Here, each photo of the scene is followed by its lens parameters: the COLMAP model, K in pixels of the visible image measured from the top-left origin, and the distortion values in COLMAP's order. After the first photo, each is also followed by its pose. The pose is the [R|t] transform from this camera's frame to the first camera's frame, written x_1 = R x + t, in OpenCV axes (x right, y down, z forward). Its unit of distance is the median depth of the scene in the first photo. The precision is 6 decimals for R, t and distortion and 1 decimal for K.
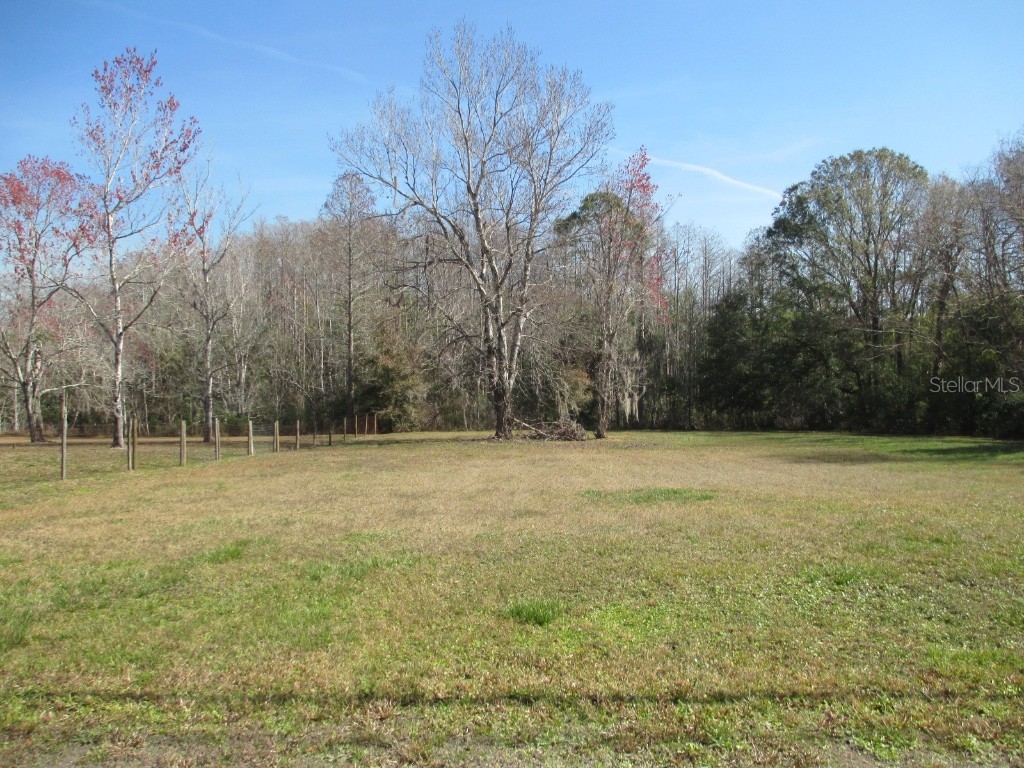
lens RADIAL K [[852.5, 0, 504.4], [0, 852.5, 385.1], [0, 0, 1]] dist [-0.097771, 0.052754]
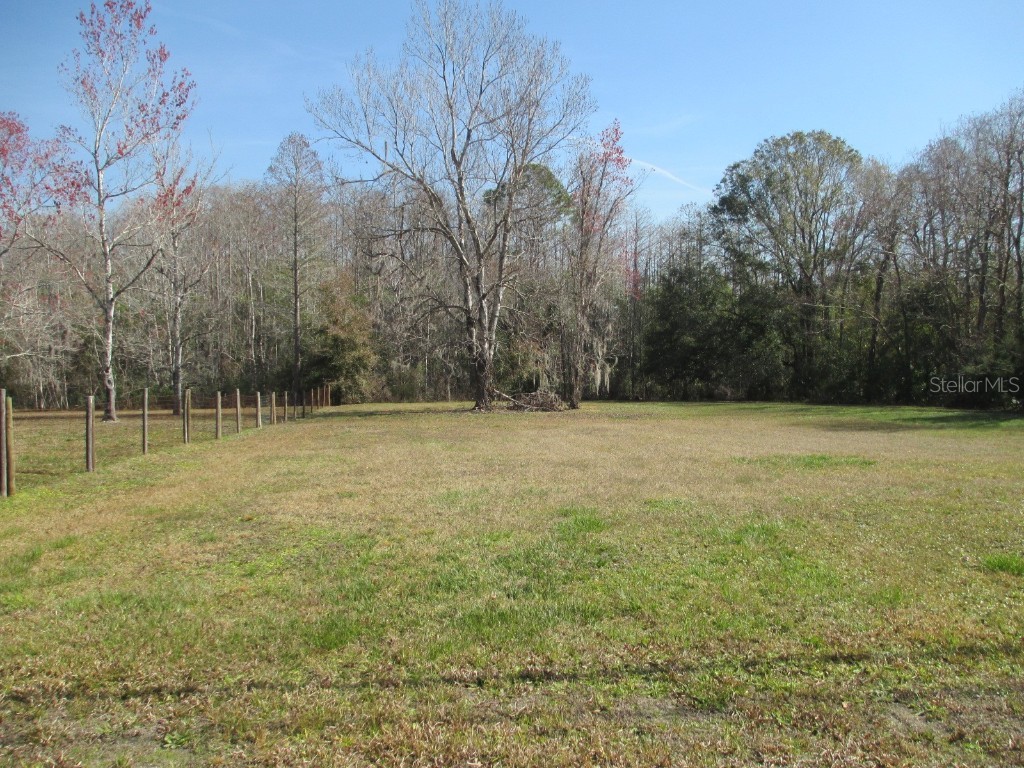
lens RADIAL K [[852.5, 0, 504.7], [0, 852.5, 386.2], [0, 0, 1]] dist [-0.097771, 0.052754]
pose [[0.990578, -0.000553, 0.136948, -0.110636], [-0.004096, 0.999425, 0.033664, 0.001768], [-0.136888, -0.033908, 0.990006, 0.008761]]
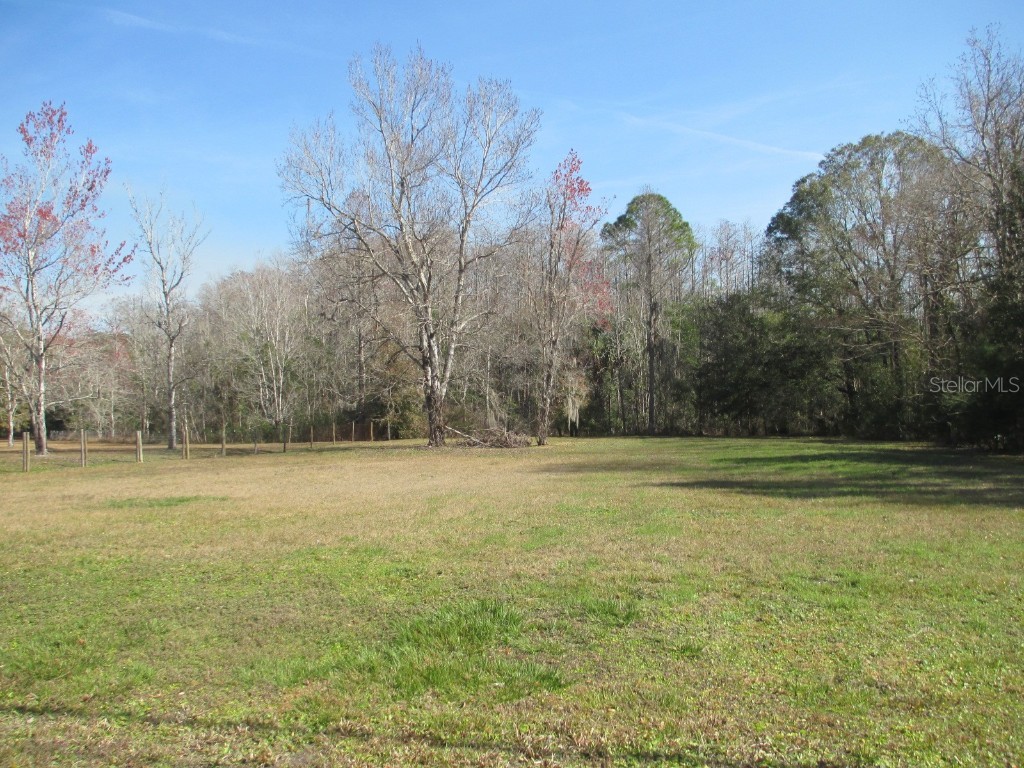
lens RADIAL K [[852.5, 0, 505.2], [0, 852.5, 385.0], [0, 0, 1]] dist [-0.097771, 0.052754]
pose [[0.981439, -0.015833, -0.191119, 0.271258], [0.014665, 0.999864, -0.007527, -0.001323], [0.191213, 0.004585, 0.981538, 0.010532]]
